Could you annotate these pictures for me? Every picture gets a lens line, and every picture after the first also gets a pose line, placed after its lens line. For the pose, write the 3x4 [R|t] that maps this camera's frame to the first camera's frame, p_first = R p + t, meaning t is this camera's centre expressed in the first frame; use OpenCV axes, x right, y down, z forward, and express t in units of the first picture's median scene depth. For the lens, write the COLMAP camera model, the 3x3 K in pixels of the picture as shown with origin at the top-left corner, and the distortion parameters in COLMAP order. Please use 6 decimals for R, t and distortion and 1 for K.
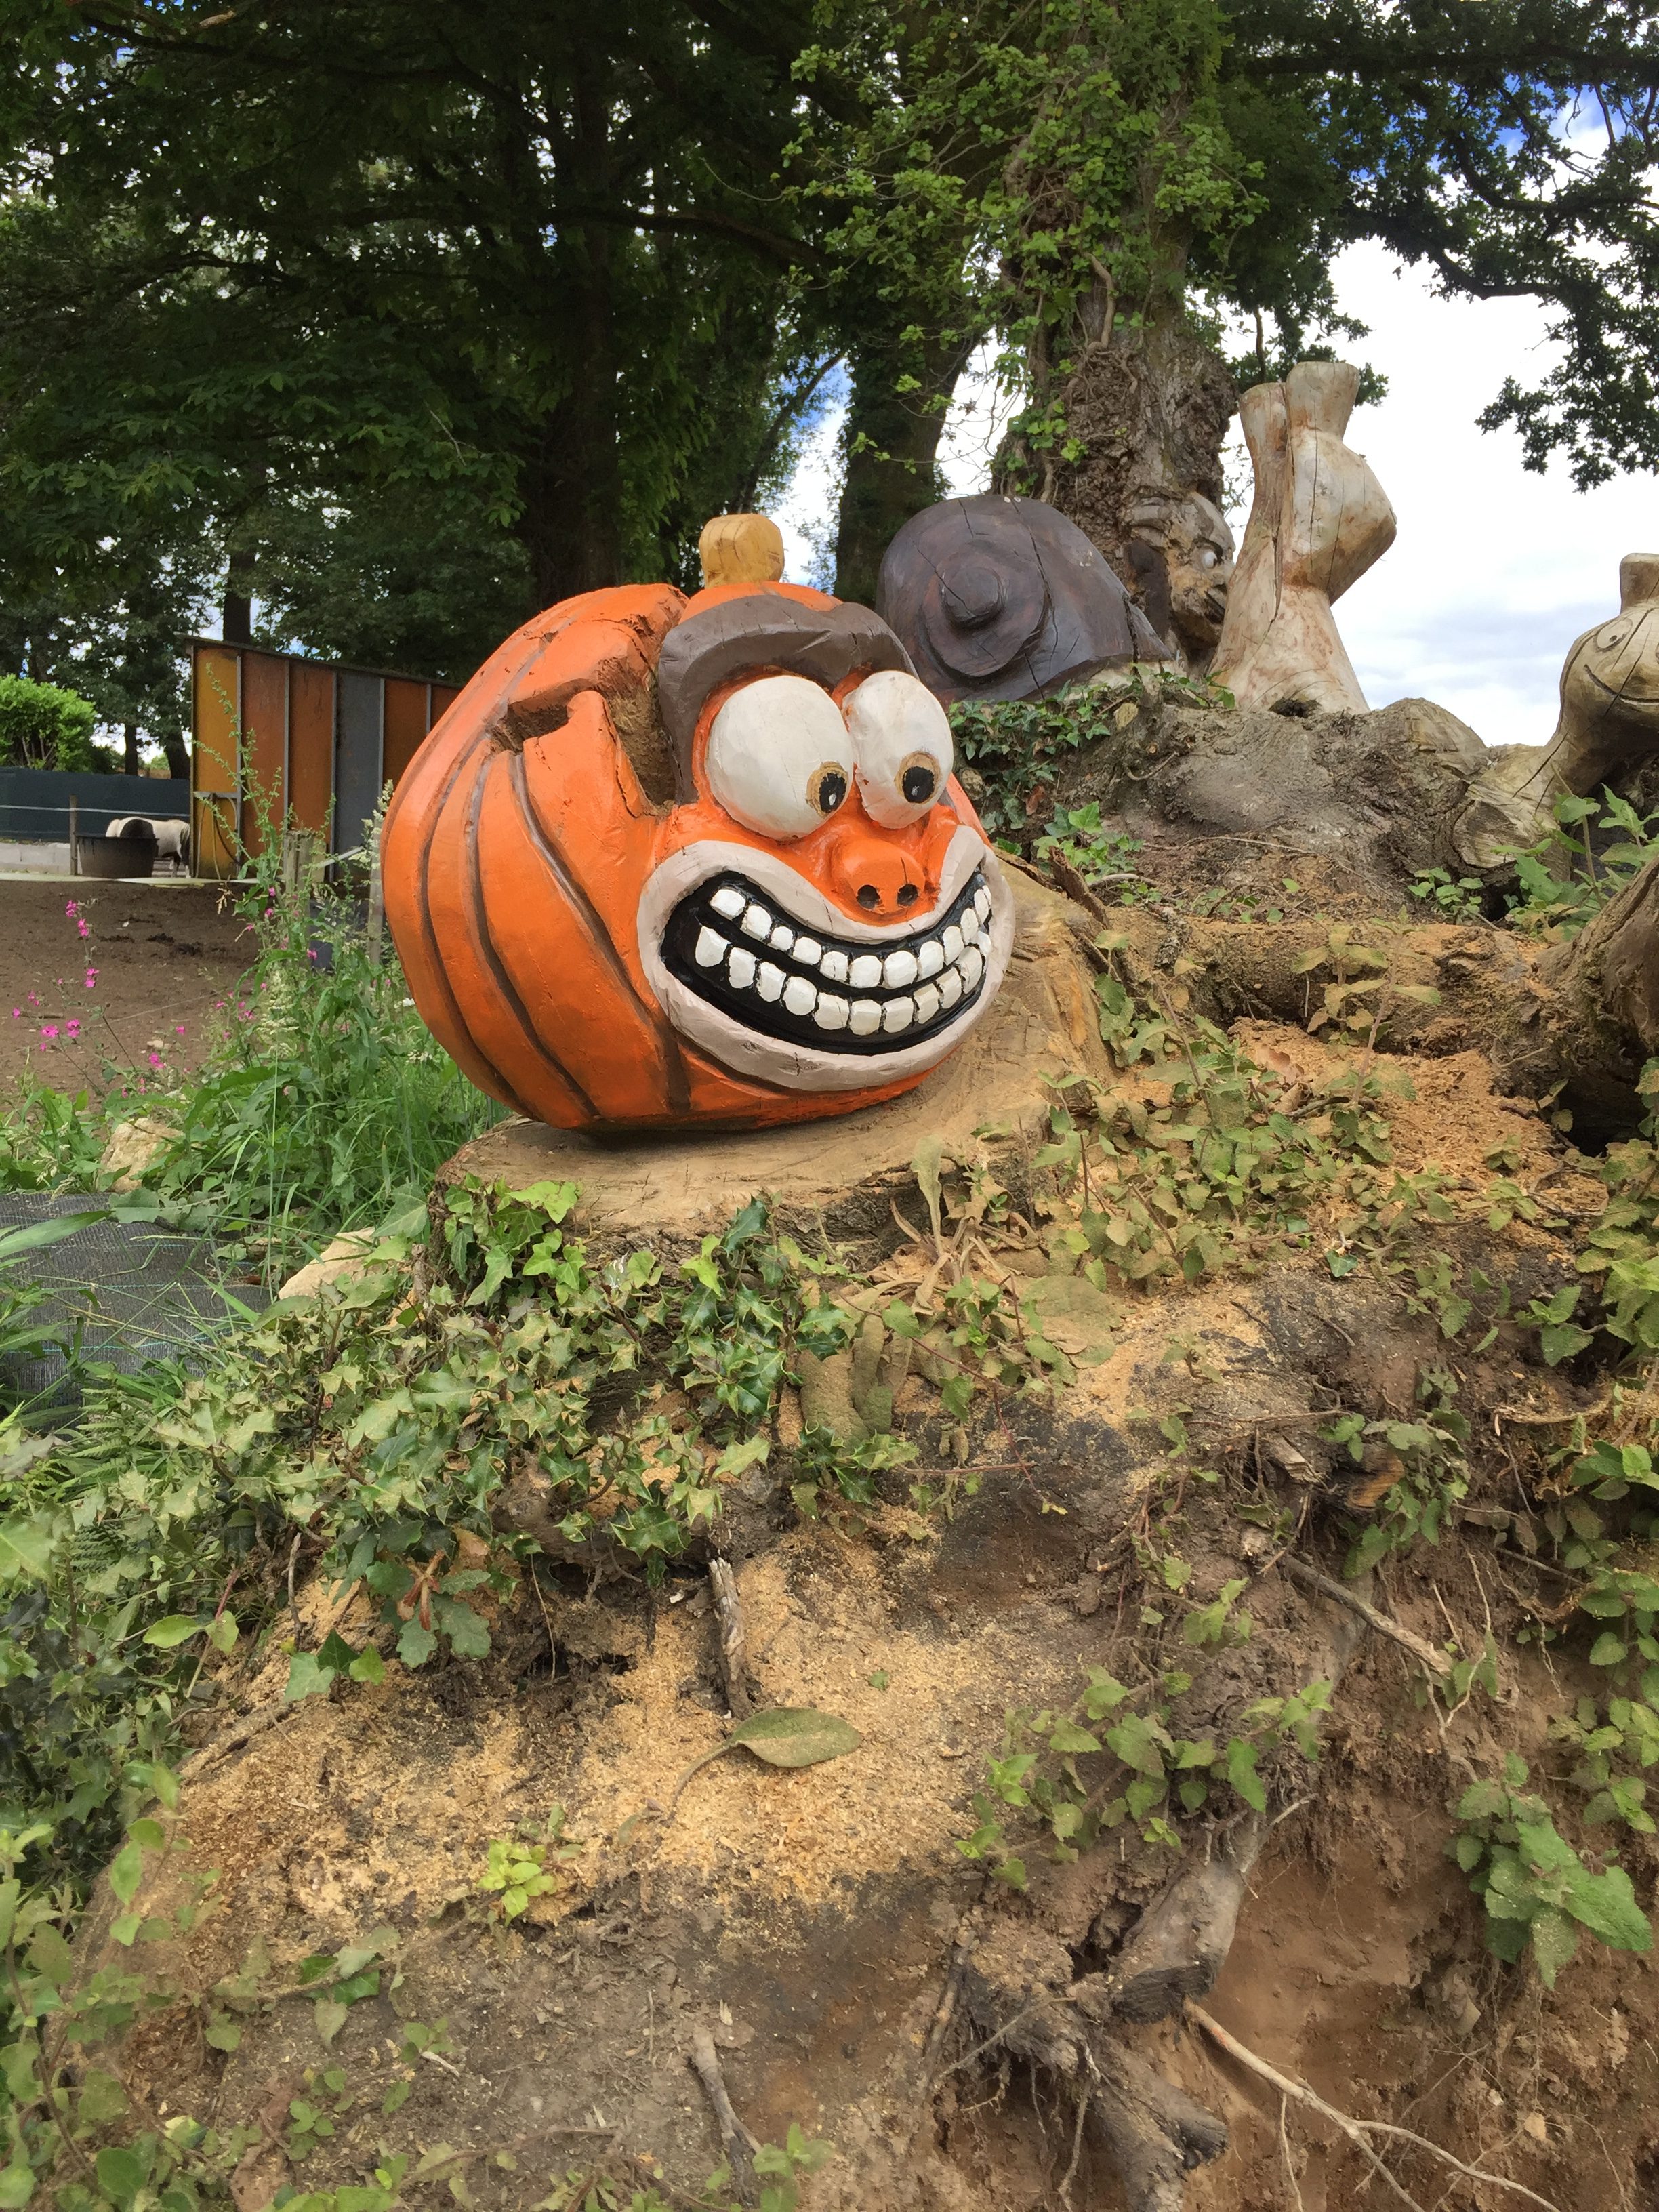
lens RADIAL K [[1860.0, 0, 830.3], [0, 1860.0, 1108.3], [0, 0, 1]] dist [0.005688, 0.001664]
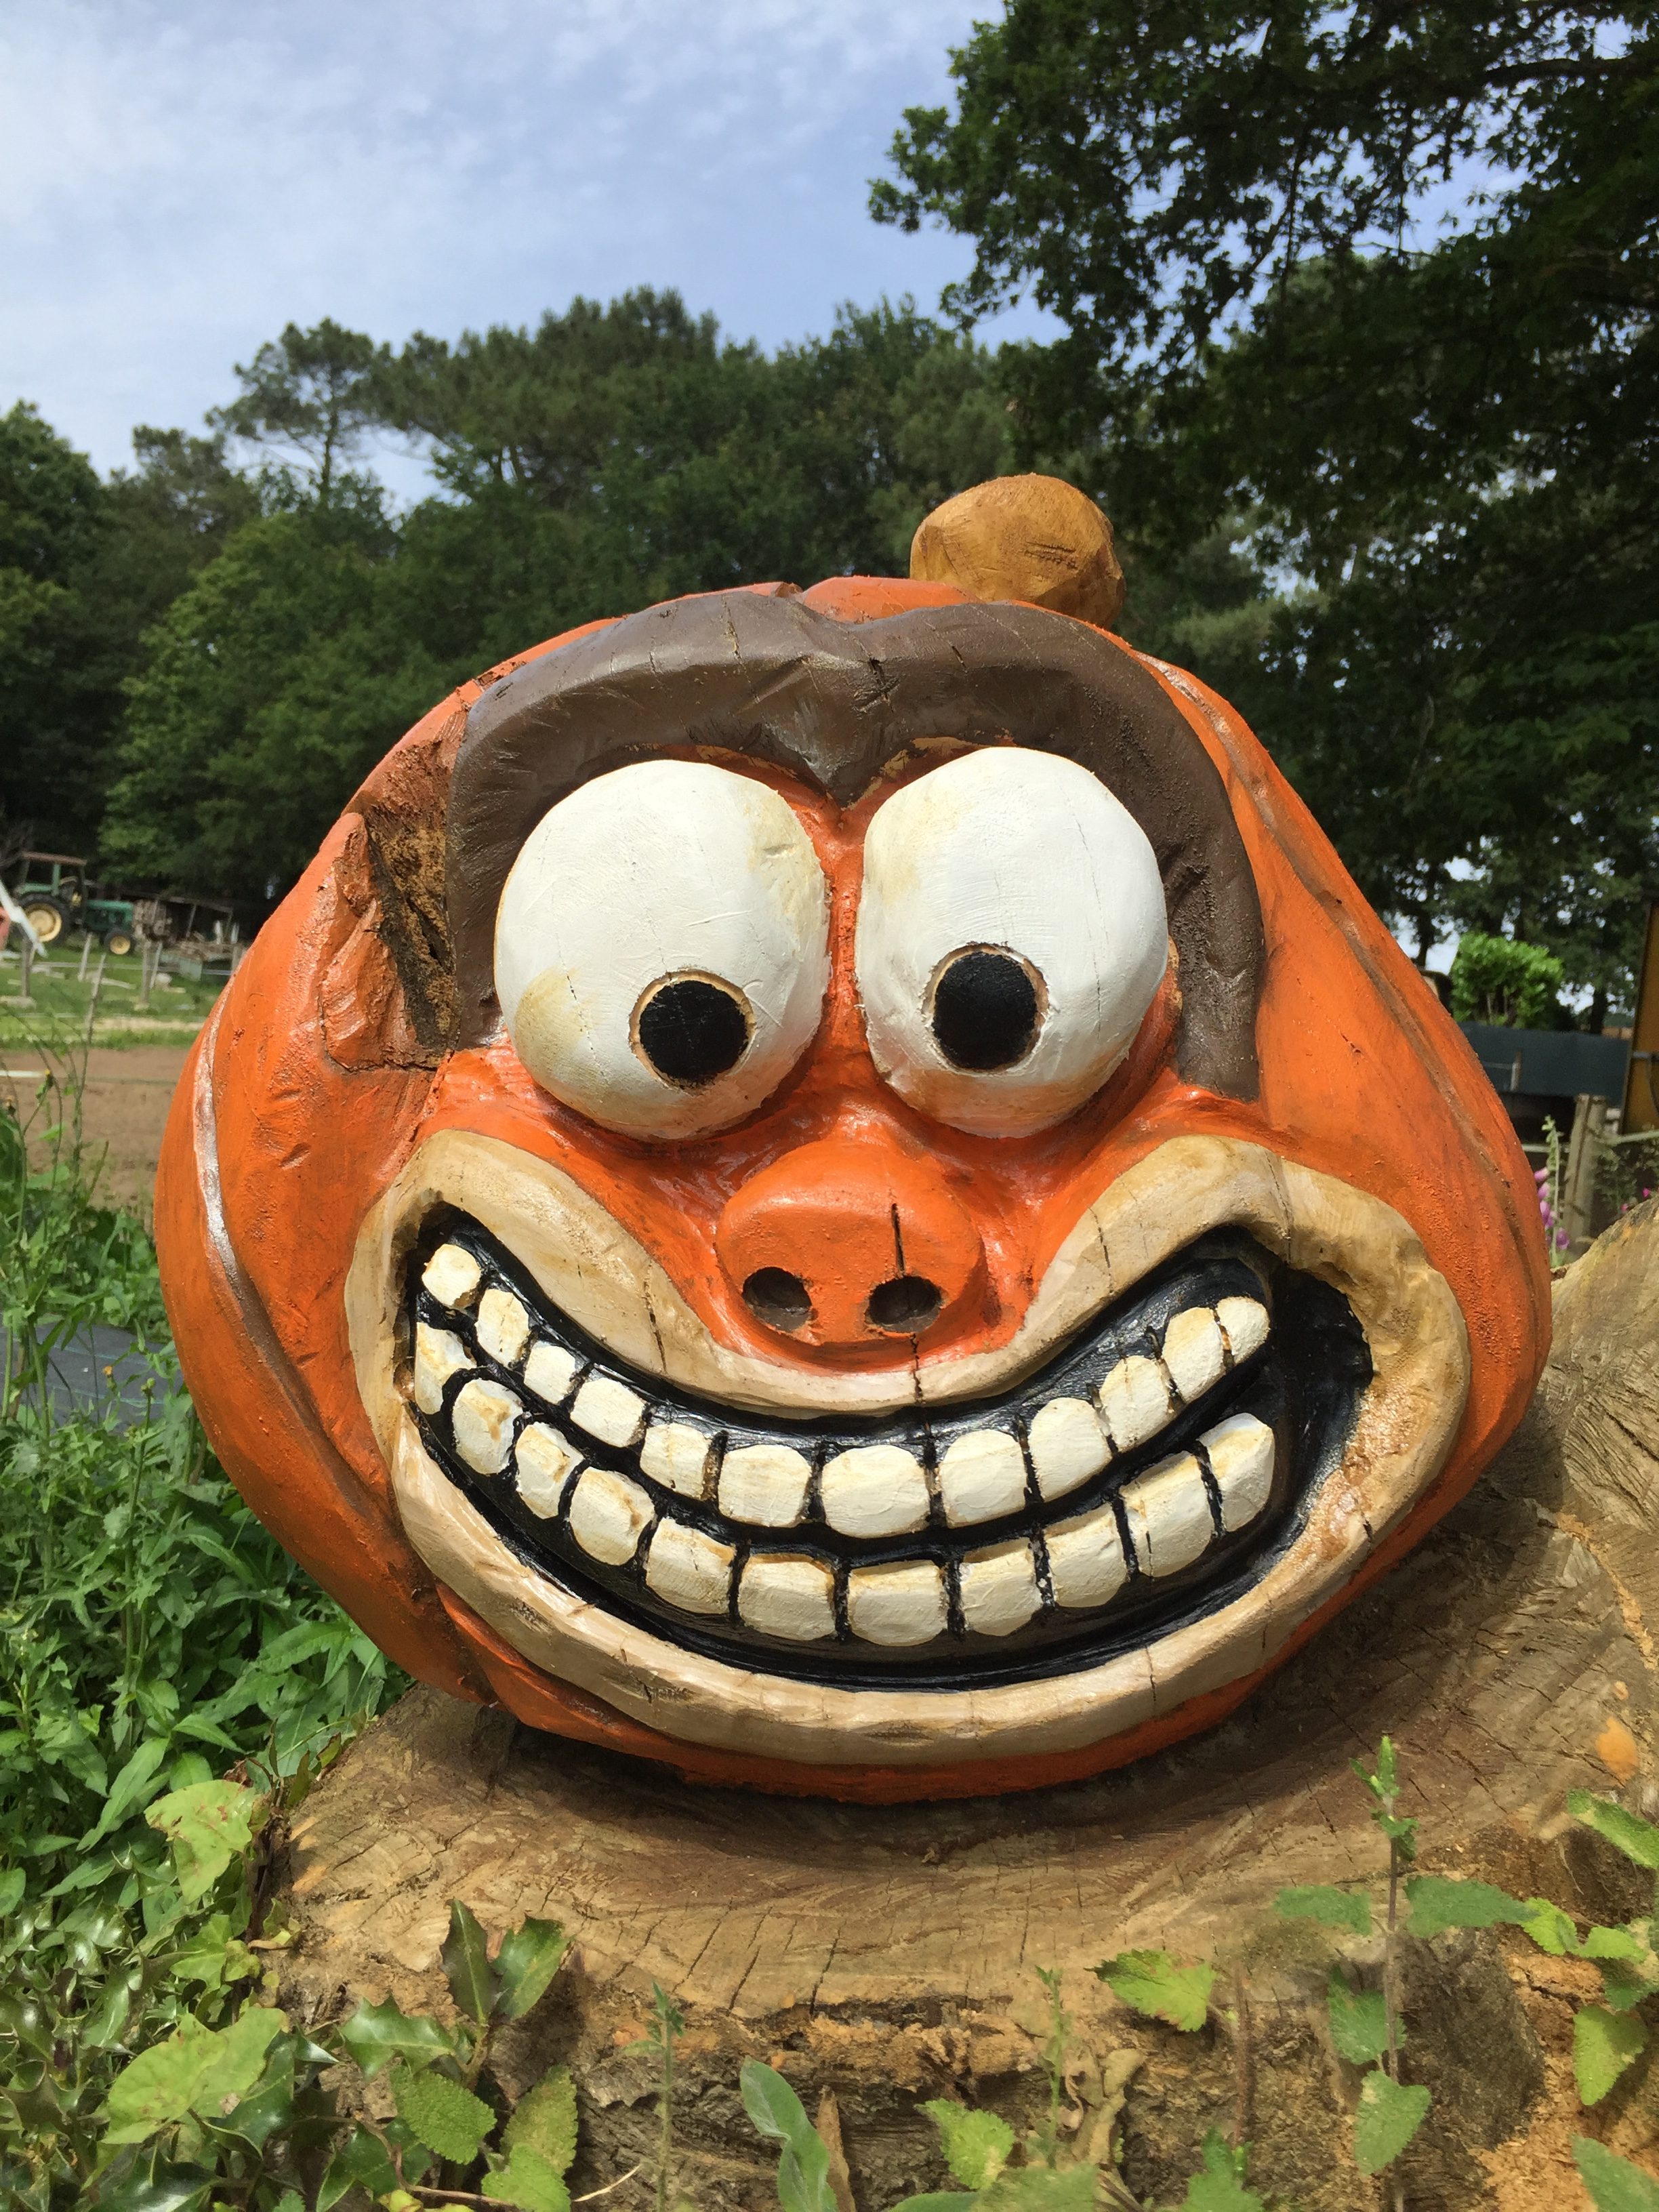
lens RADIAL K [[1860.0, 0, 828.1], [0, 1860.0, 1100.1], [0, 0, 1]] dist [0.005688, 0.001664]
pose [[0.719924, 0.042604, -0.692744, 0.295030], [-0.139757, 0.986568, -0.084567, -0.120380], [0.679837, 0.157698, 0.716208, 0.703830]]
